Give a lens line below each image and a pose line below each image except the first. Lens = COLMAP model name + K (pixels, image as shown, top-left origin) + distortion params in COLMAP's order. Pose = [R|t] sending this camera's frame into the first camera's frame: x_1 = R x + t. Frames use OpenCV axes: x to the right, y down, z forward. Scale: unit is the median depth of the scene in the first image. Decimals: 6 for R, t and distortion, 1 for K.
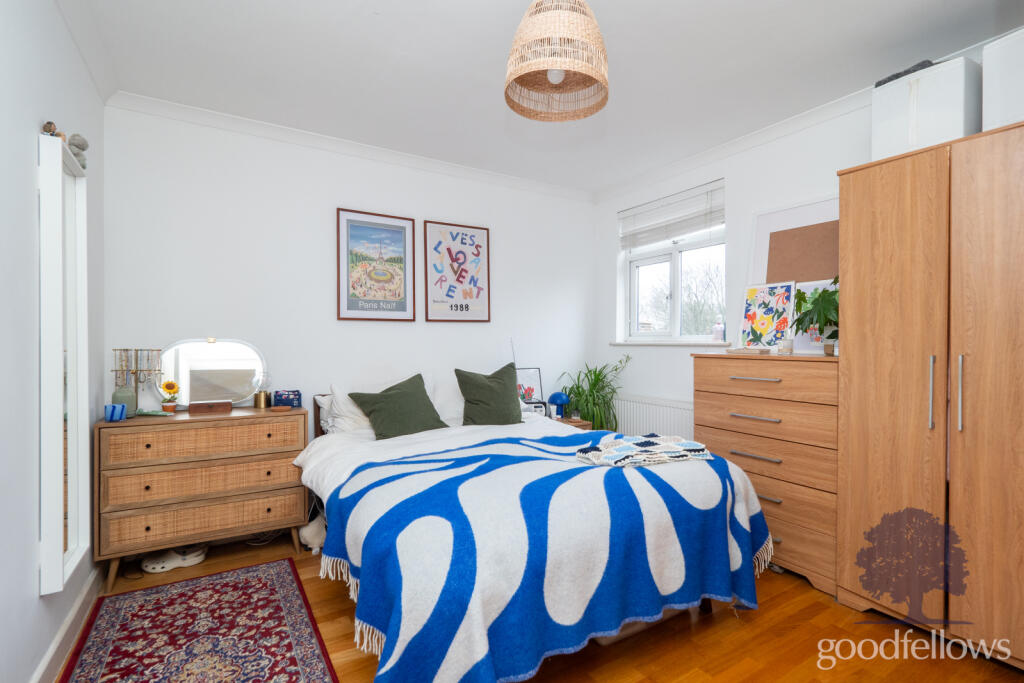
lens RADIAL K [[439.6, 0, 498.5], [0, 439.6, 349.2], [0, 0, 1]] dist [0.000751, 0.000647]
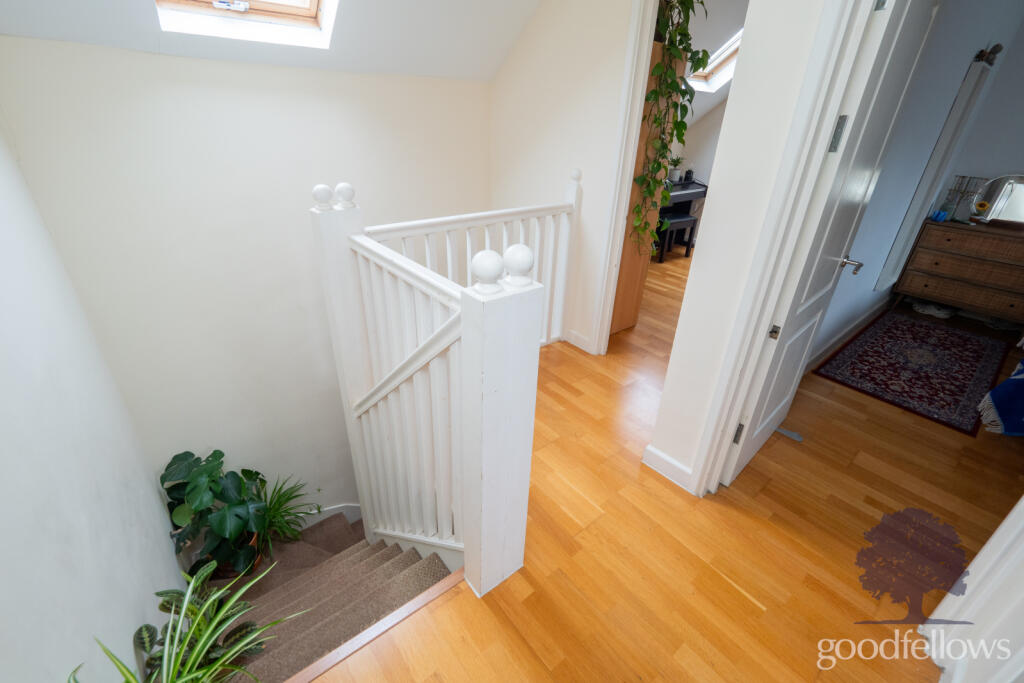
lens RADIAL K [[439.6, 0, 498.5], [0, 439.6, 349.2], [0, 0, 1]] dist [0.000751, 0.000647]
pose [[0.096701, 0.451642, -0.886943, 0.779742], [-0.024279, 0.891925, 0.451531, -0.137240], [0.995017, -0.022129, 0.097216, -0.961201]]
